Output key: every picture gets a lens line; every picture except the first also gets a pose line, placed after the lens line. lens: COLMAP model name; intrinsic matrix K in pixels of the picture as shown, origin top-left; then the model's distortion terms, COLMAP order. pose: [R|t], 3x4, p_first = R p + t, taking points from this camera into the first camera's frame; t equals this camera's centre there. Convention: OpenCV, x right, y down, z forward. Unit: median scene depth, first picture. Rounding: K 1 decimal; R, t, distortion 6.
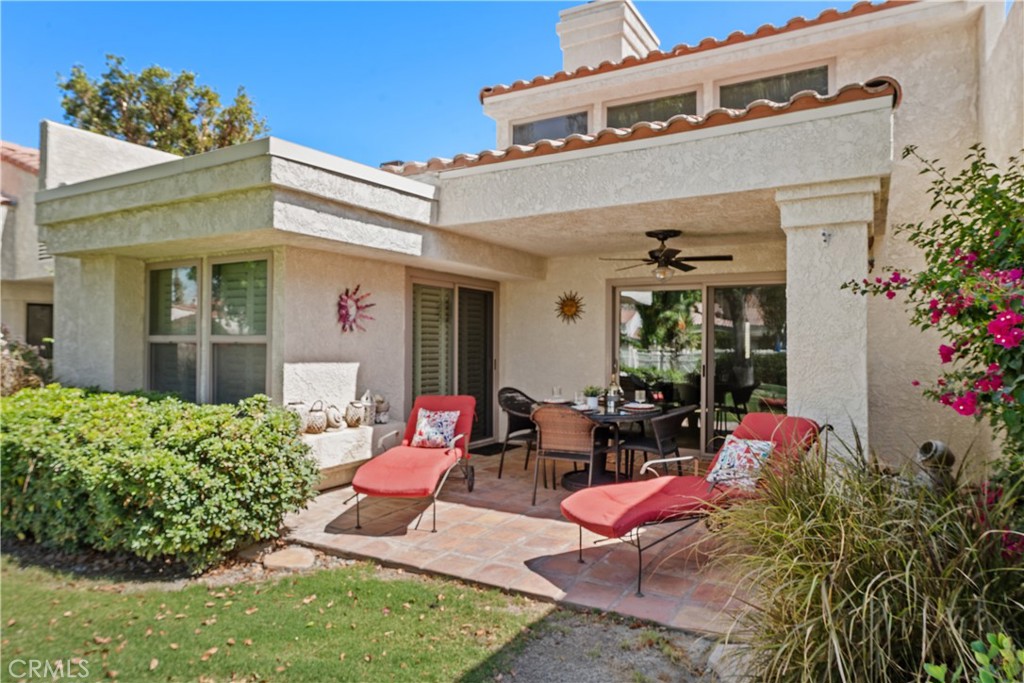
lens RADIAL K [[618.8, 0, 513.1], [0, 618.8, 336.9], [0, 0, 1]] dist [-0.000786, 0.001139]
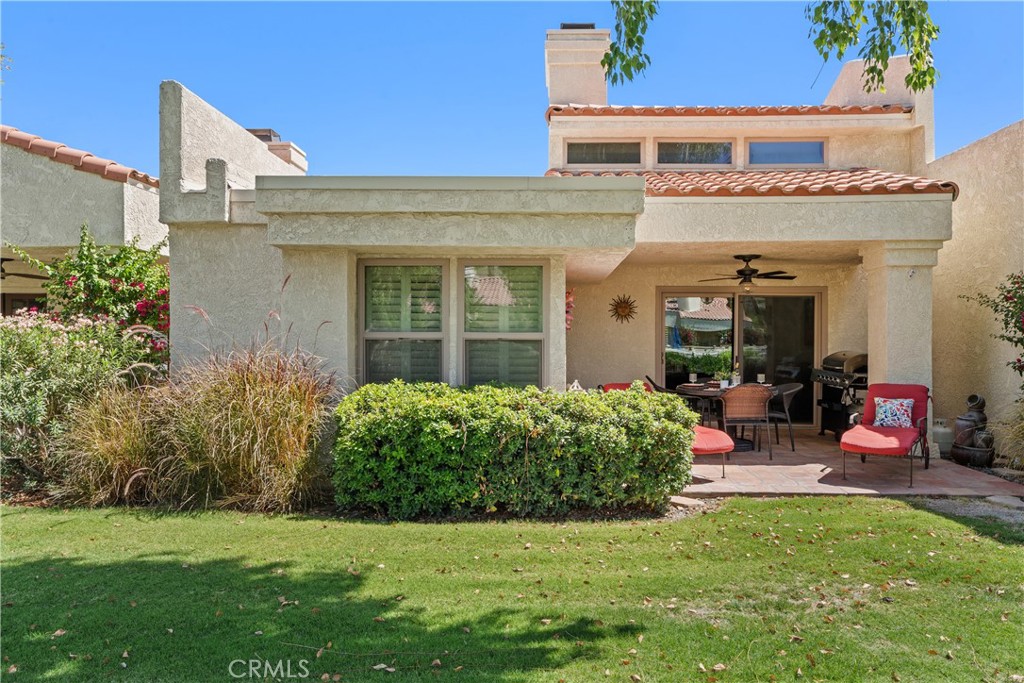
lens RADIAL K [[713.4, 0, 512.9], [0, 713.4, 344.3], [0, 0, 1]] dist [0.010436, 0.002047]
pose [[0.882947, -0.004288, 0.469454, -0.929720], [-0.003642, 0.999866, 0.015983, -0.001534], [-0.469459, -0.015822, 0.882813, -0.120412]]
